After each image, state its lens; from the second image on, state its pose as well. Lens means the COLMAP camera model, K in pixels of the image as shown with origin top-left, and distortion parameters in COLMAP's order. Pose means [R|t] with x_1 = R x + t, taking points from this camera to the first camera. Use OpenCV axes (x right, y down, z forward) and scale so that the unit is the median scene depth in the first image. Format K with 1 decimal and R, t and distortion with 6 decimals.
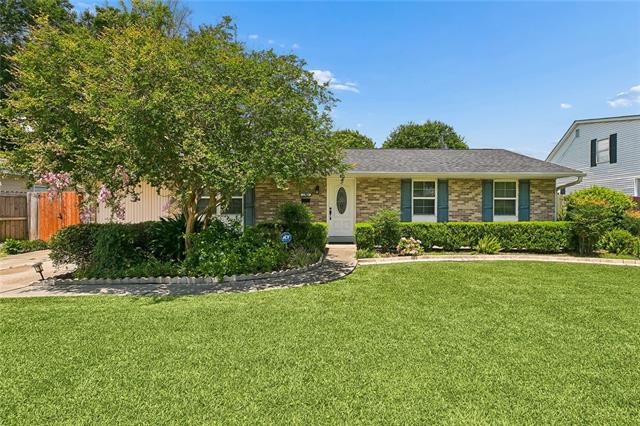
lens RADIAL K [[287.6, 0, 318.9], [0, 287.6, 203.4], [0, 0, 1]] dist [0.000177, -0.000173]
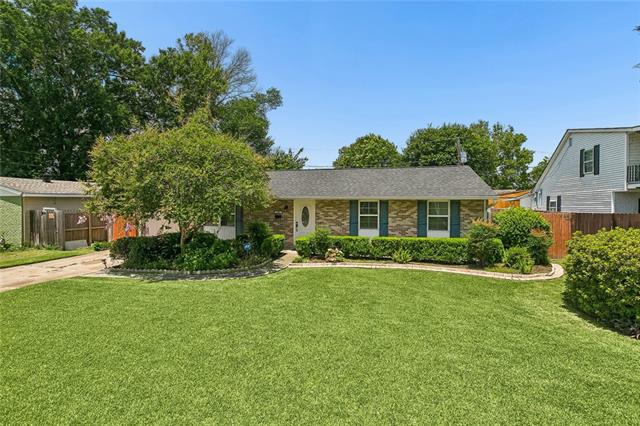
lens RADIAL K [[309.5, 0, 320.3], [0, 309.5, 195.3], [0, 0, 1]] dist [0.000354, 0.000165]
pose [[0.973856, -0.007290, -0.227048, 0.468948], [0.007979, 0.999966, 0.002114, -0.109771], [0.227025, -0.003870, 0.973881, -0.349984]]
